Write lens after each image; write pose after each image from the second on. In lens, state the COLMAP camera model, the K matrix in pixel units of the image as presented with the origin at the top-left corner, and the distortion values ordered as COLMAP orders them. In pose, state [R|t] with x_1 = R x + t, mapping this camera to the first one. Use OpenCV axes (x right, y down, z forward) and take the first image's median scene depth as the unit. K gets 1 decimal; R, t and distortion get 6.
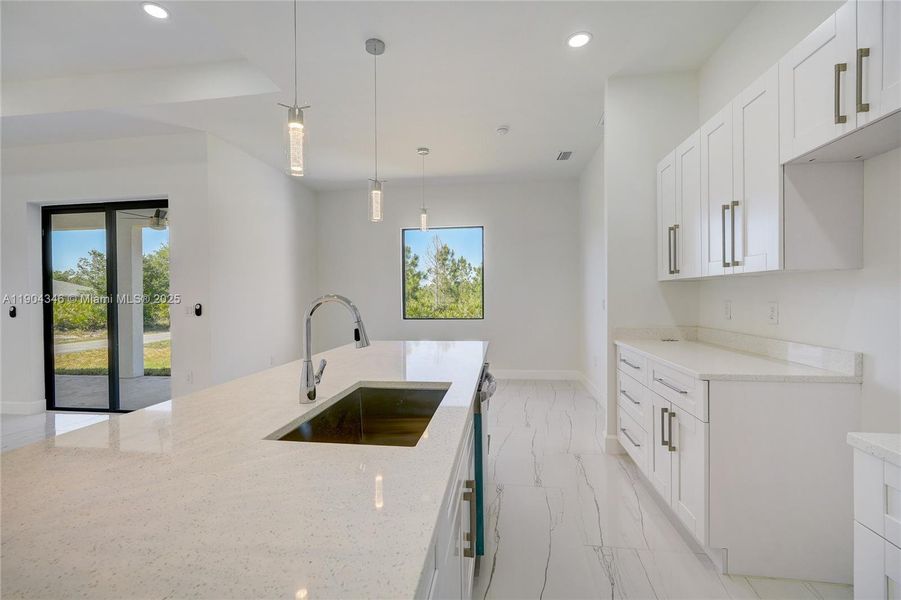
lens RADIAL K [[394.0, 0, 449.4], [0, 394.0, 300.6], [0, 0, 1]] dist [-0.011413, 0.006379]
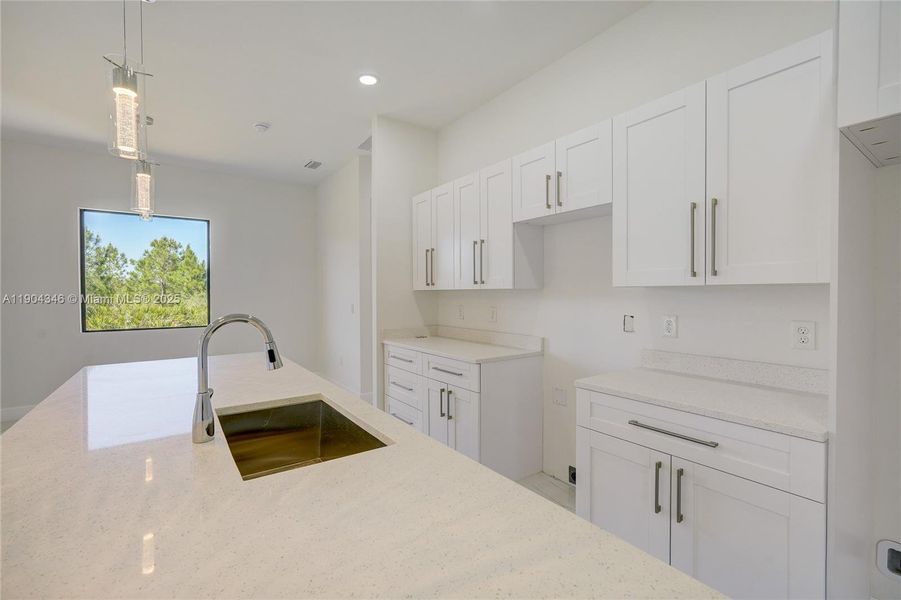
lens RADIAL K [[394.0, 0, 449.1], [0, 394.0, 299.6], [0, 0, 1]] dist [-0.011413, 0.006379]
pose [[0.730098, -0.003998, 0.683331, -0.239423], [0.005725, 0.999984, -0.000266, -0.019407], [-0.683319, 0.004106, 0.730109, 0.005580]]
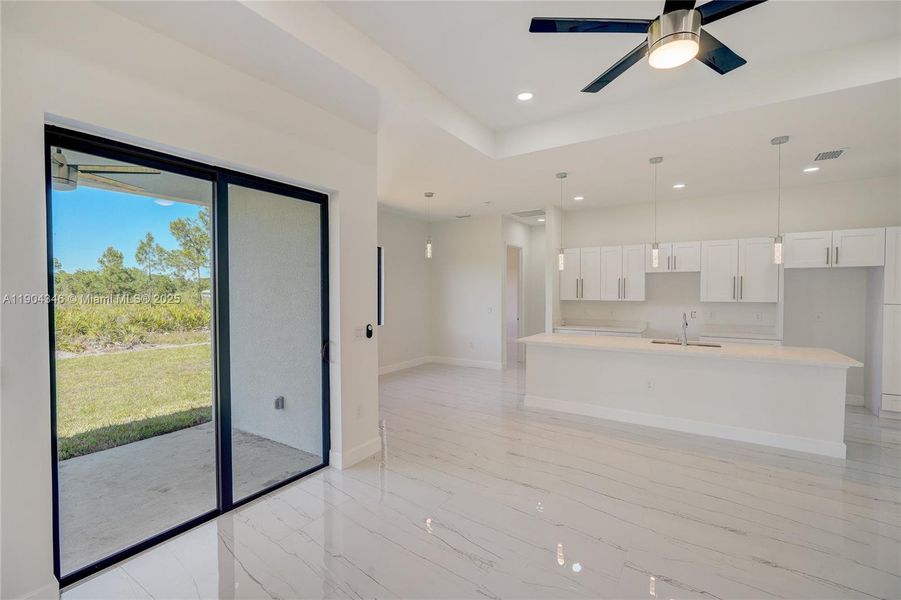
lens RADIAL K [[394.0, 0, 449.8], [0, 394.0, 300.4], [0, 0, 1]] dist [-0.011413, 0.006379]
pose [[0.425156, -0.008035, 0.905084, -1.799274], [0.007723, 0.999956, 0.005250, -0.064563], [-0.905087, 0.004758, 0.425200, 0.597314]]
